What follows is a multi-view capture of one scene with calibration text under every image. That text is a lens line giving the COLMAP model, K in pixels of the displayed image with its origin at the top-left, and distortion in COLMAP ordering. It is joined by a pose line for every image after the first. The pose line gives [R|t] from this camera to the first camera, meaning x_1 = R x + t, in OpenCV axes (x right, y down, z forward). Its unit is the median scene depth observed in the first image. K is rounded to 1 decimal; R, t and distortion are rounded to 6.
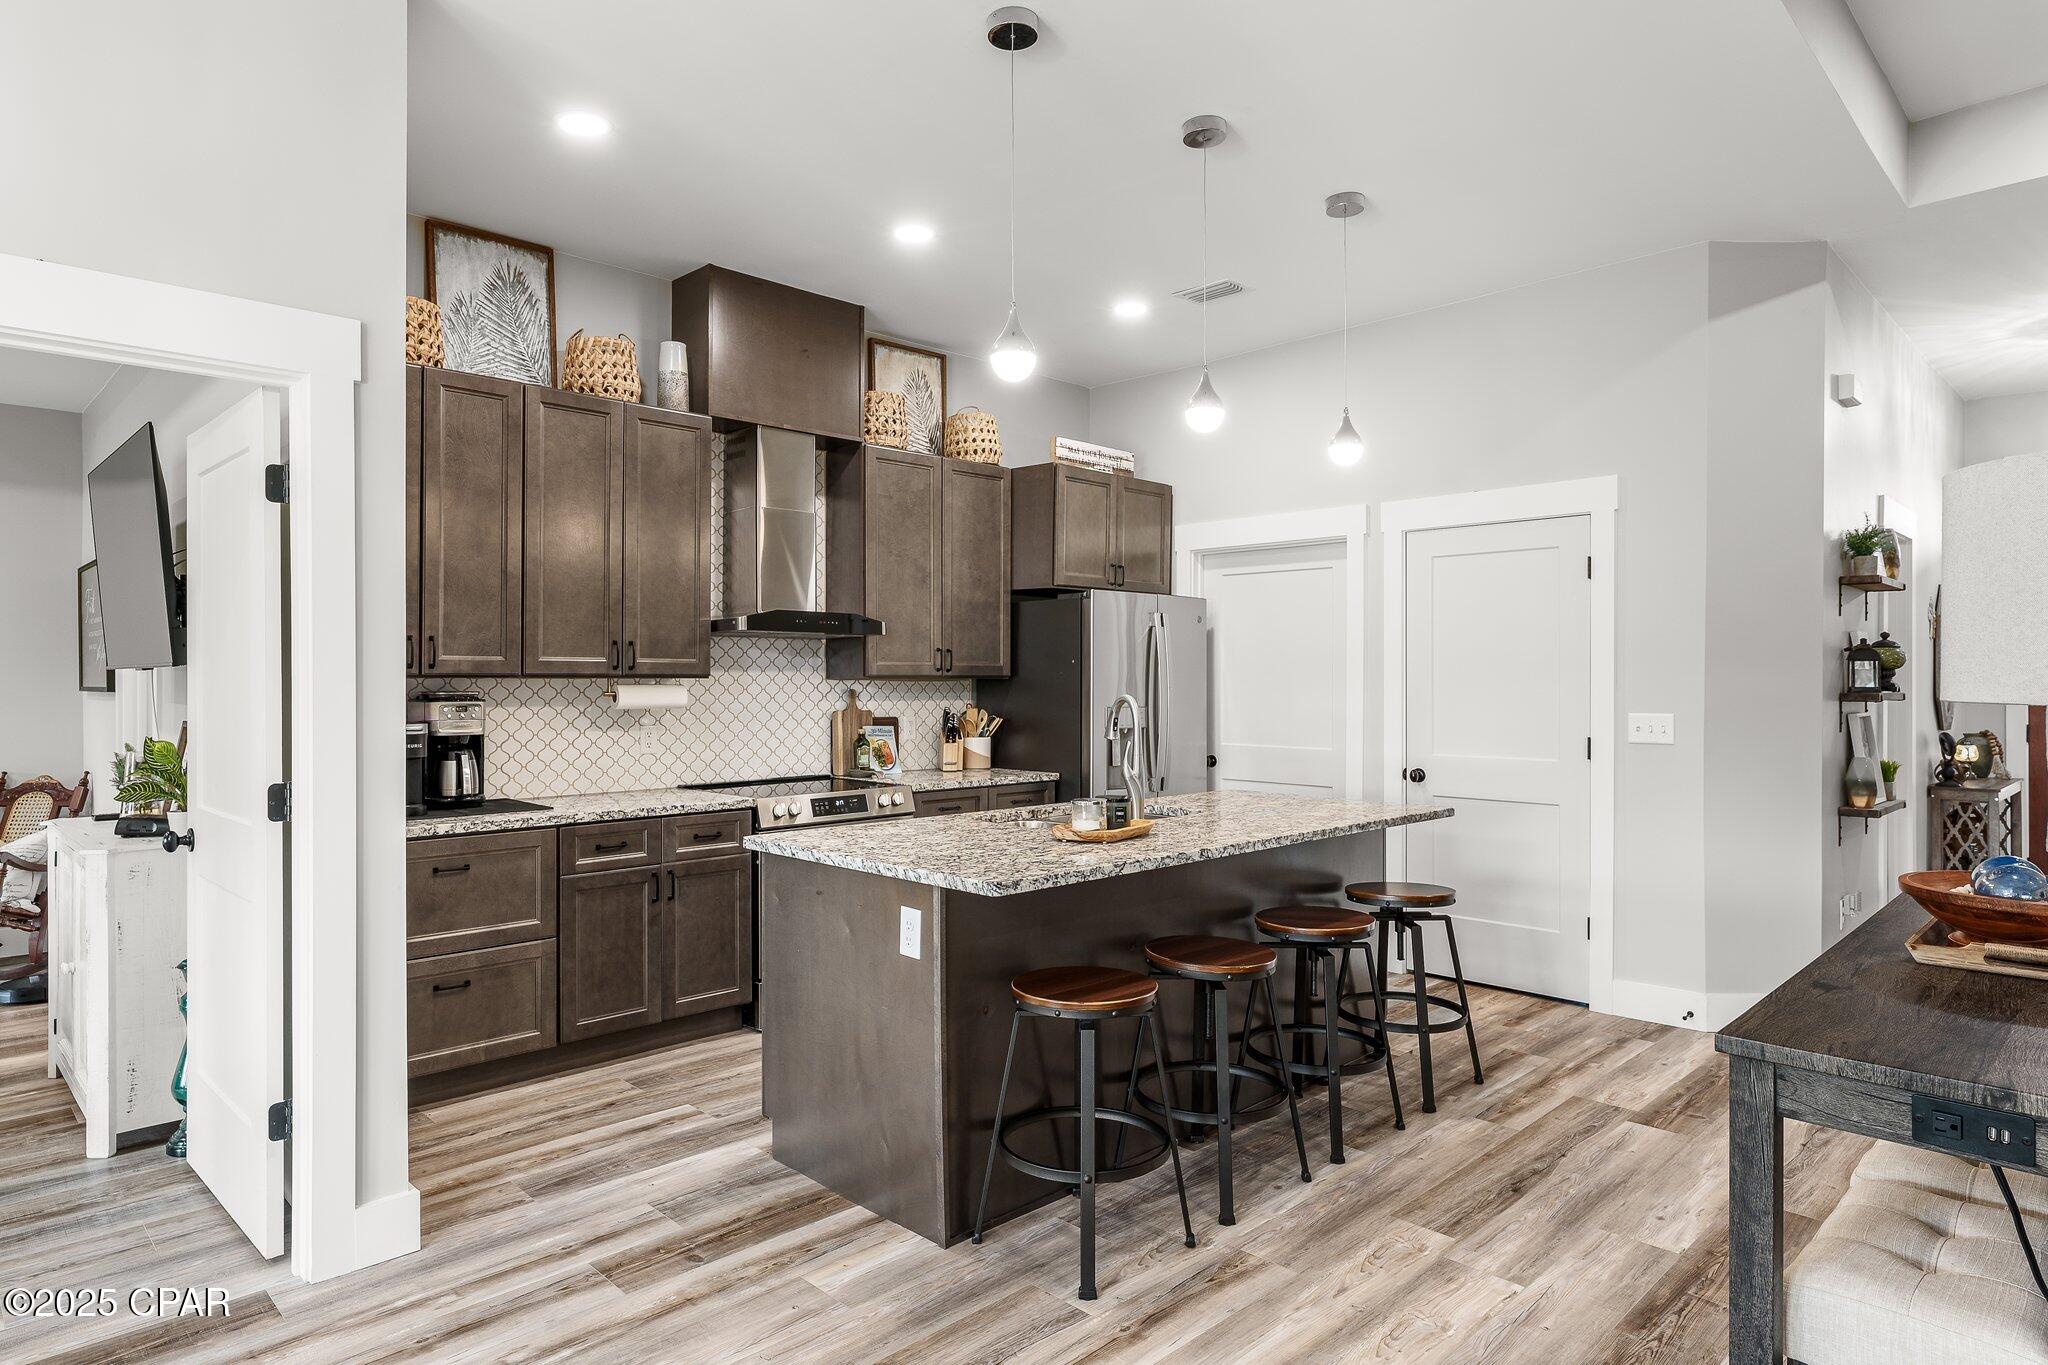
lens RADIAL K [[1181.1, 0, 1018.2], [0, 1181.1, 683.0], [0, 0, 1]] dist [-0.000087, 0.000514]
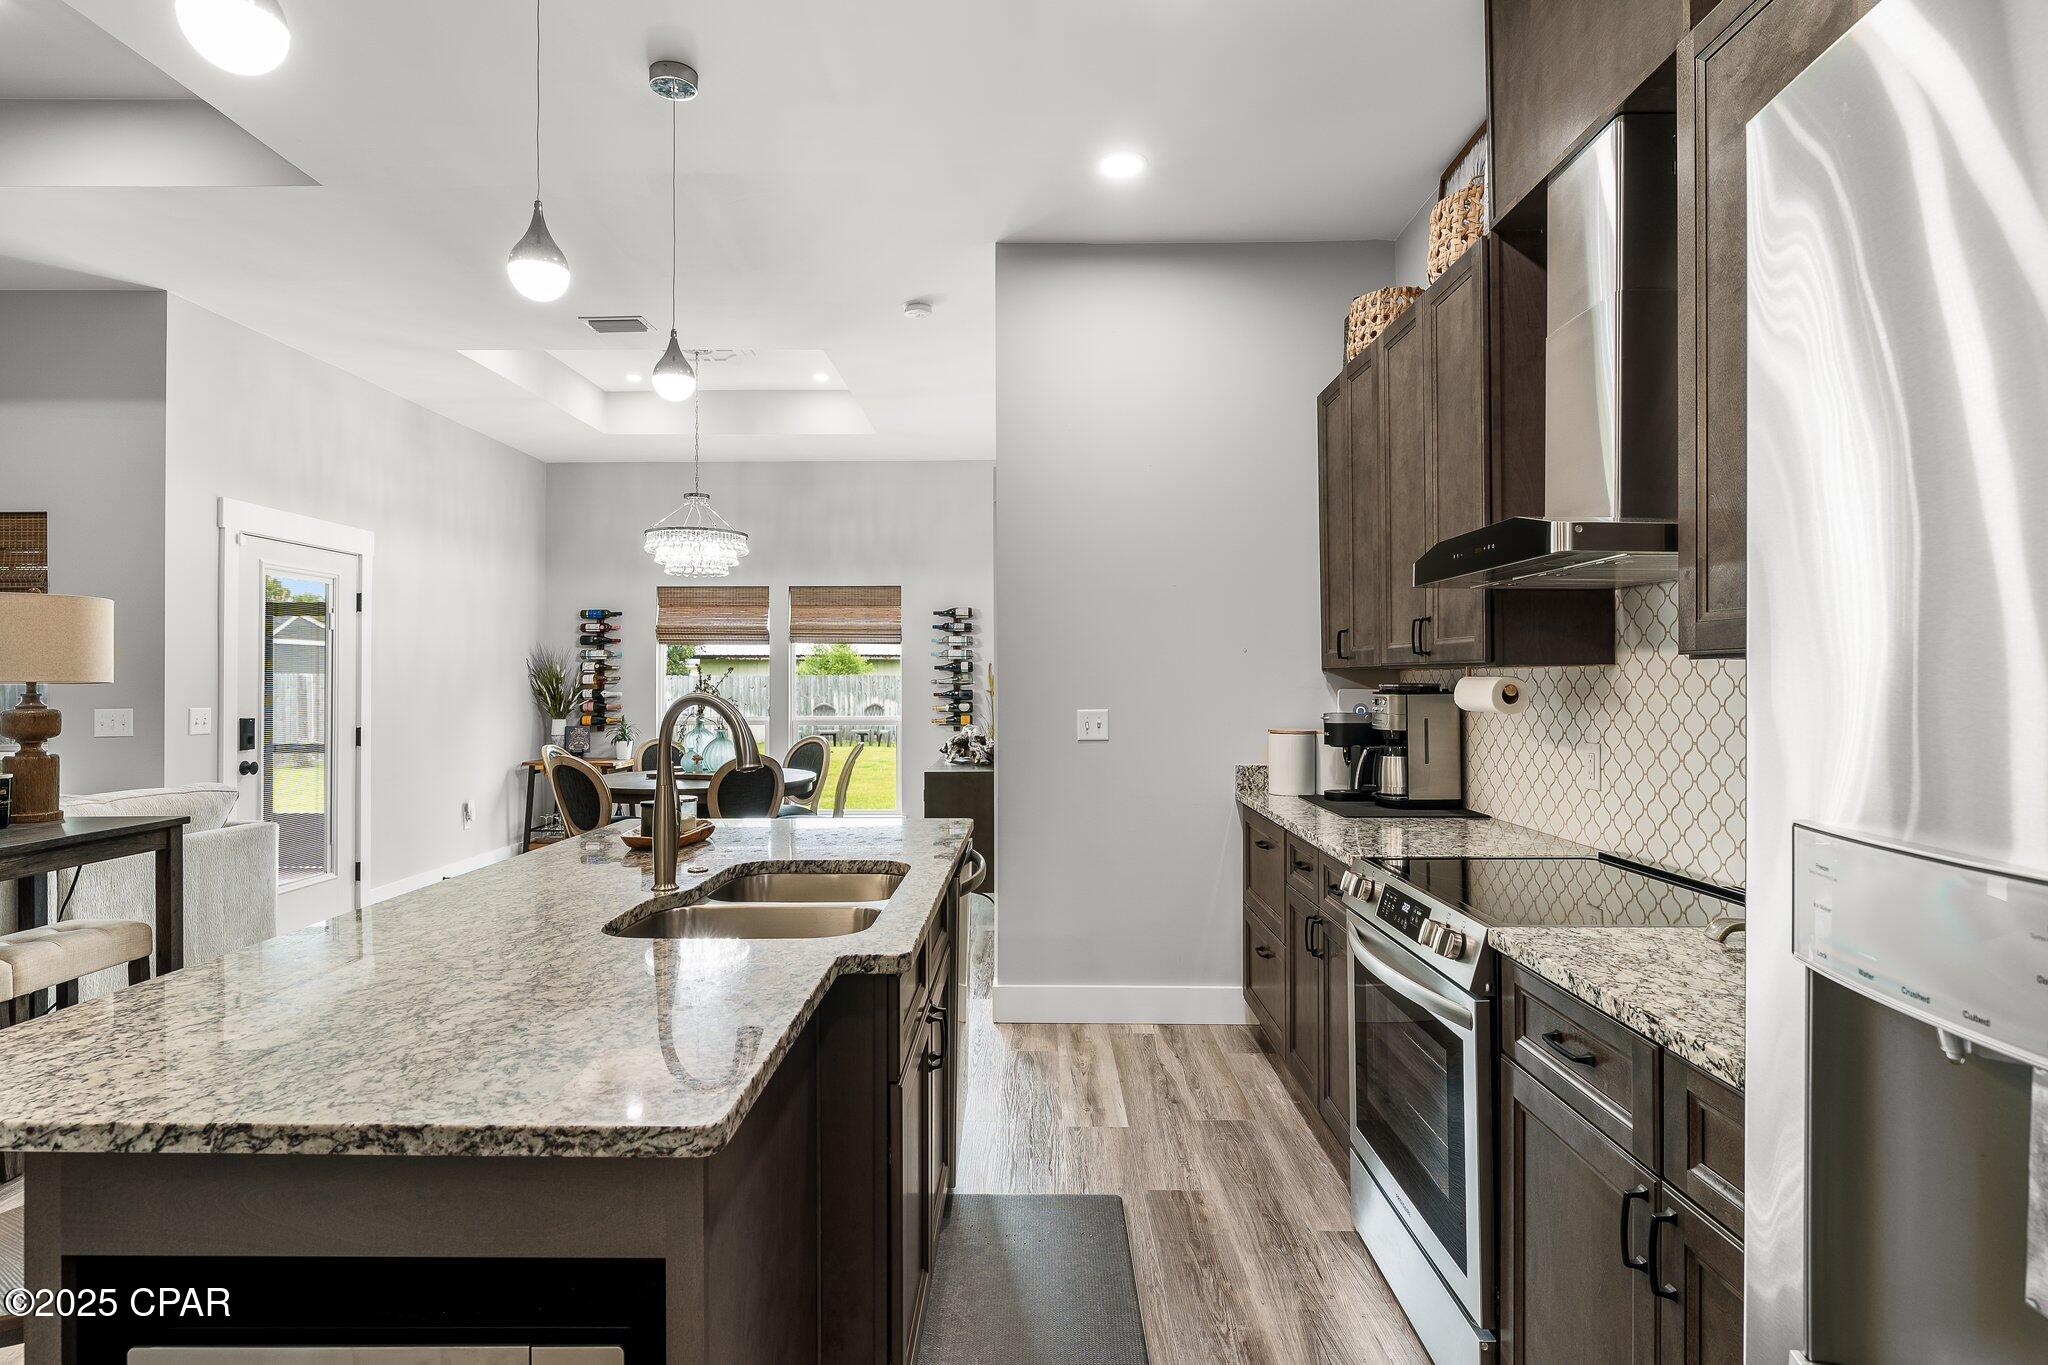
lens RADIAL K [[1065.1, 0, 1034.9], [0, 1065.1, 681.3], [0, 0, 1]] dist [-0.005524, -0.001154]
pose [[-0.709624, 0.003199, -0.704573, 0.264593], [0.000907, 0.999993, 0.003627, 0.001488], [0.704580, 0.001935, -0.709622, 1.125364]]
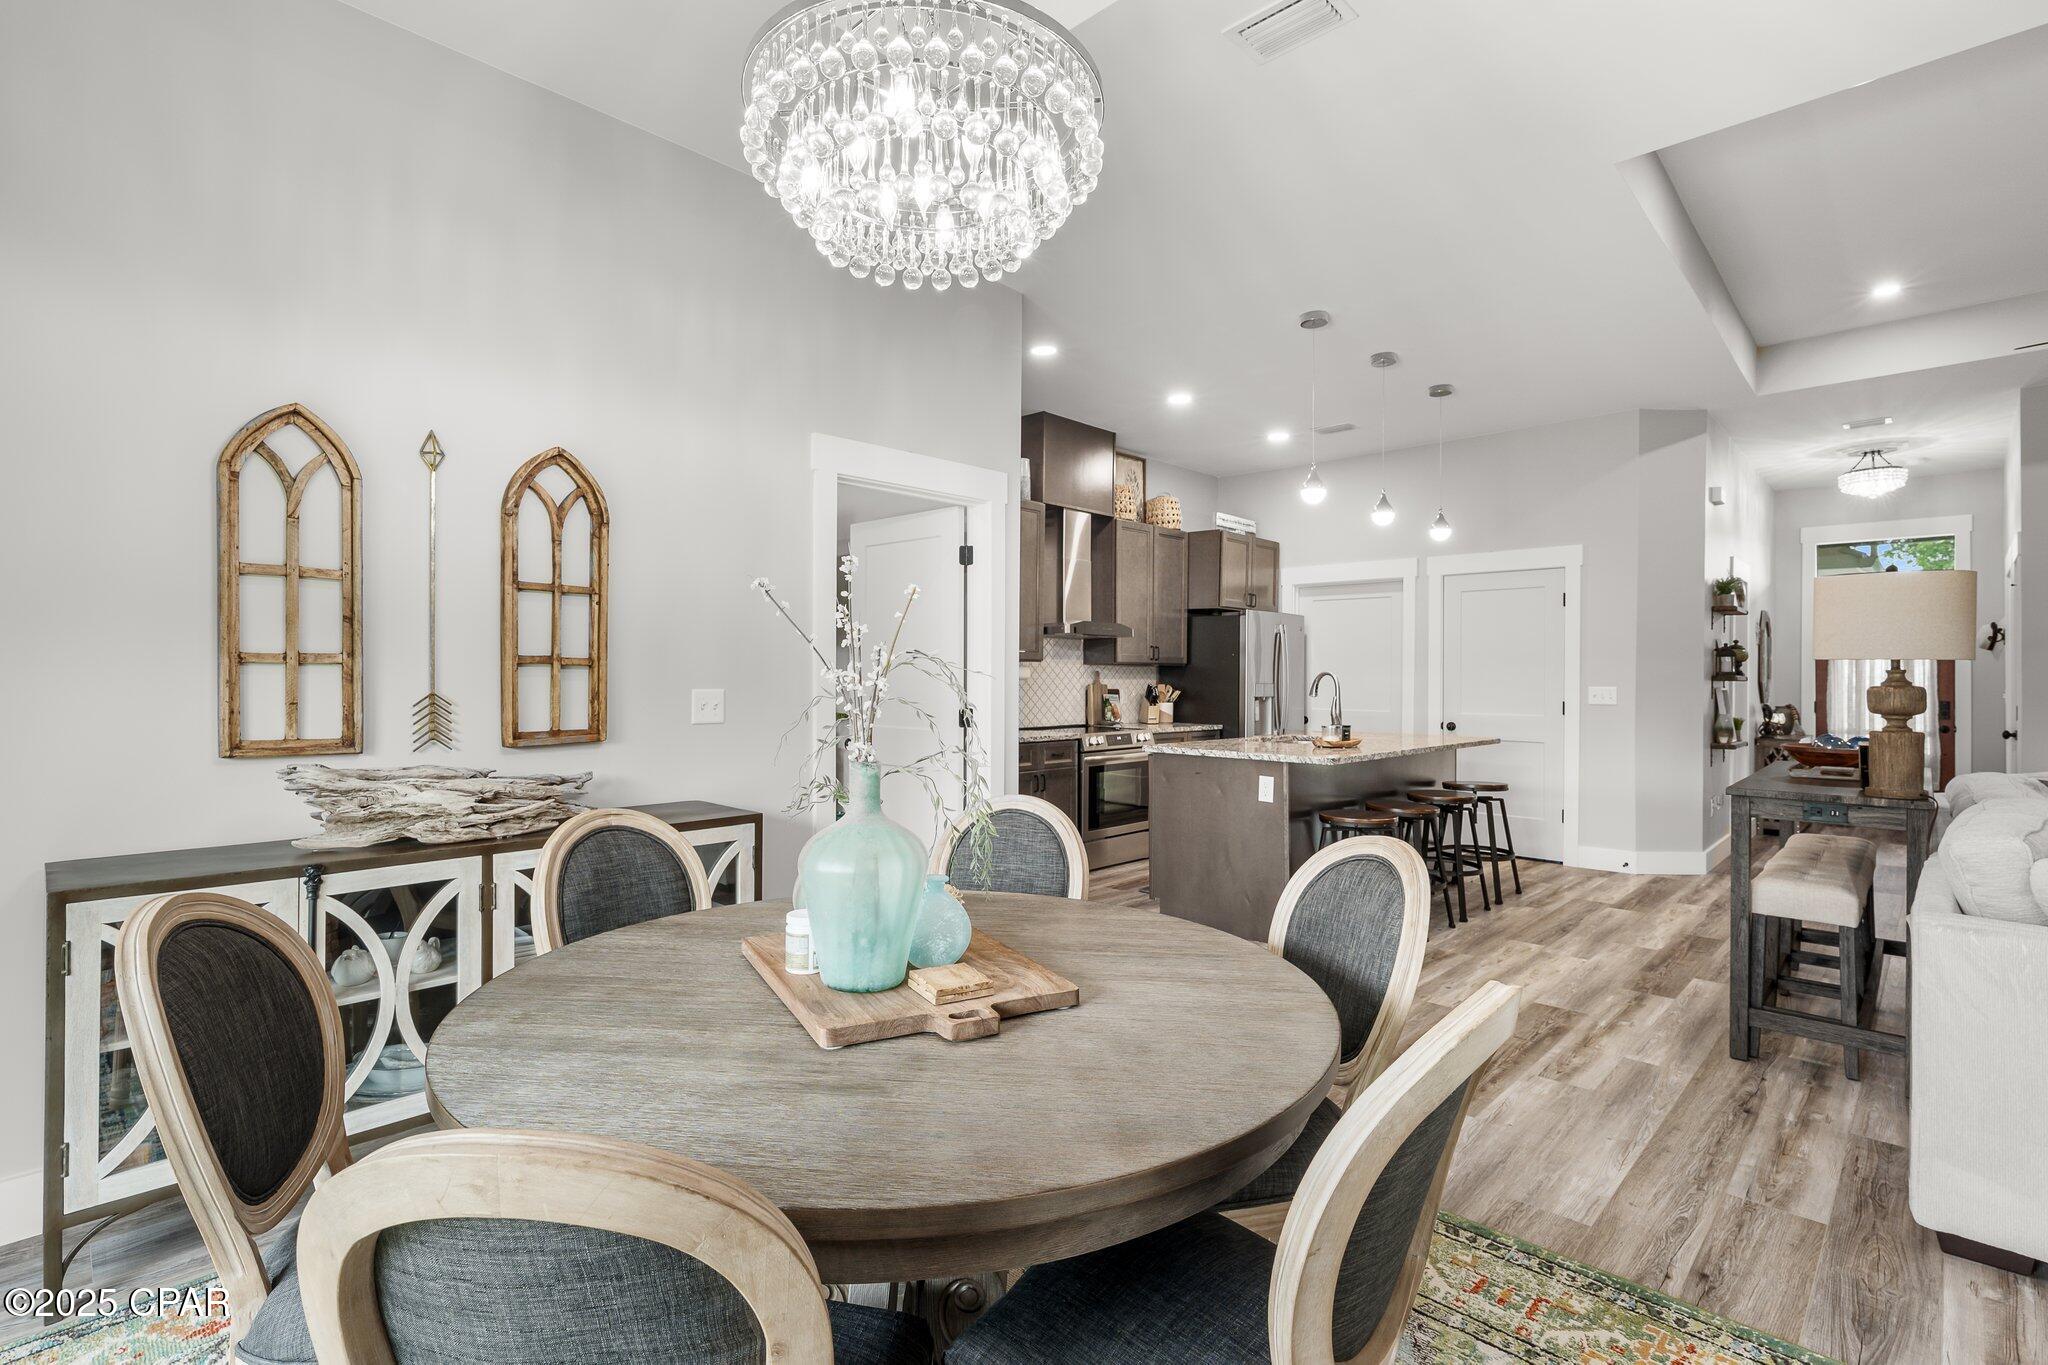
lens RADIAL K [[969.5, 0, 1019.0], [0, 969.5, 677.9], [0, 0, 1]] dist [0.001291, -0.001317]
pose [[0.999538, 0.006624, 0.029670, -0.307593], [-0.006531, 0.999973, -0.003240, 0.021122], [-0.029691, 0.003045, 0.999555, -0.325438]]
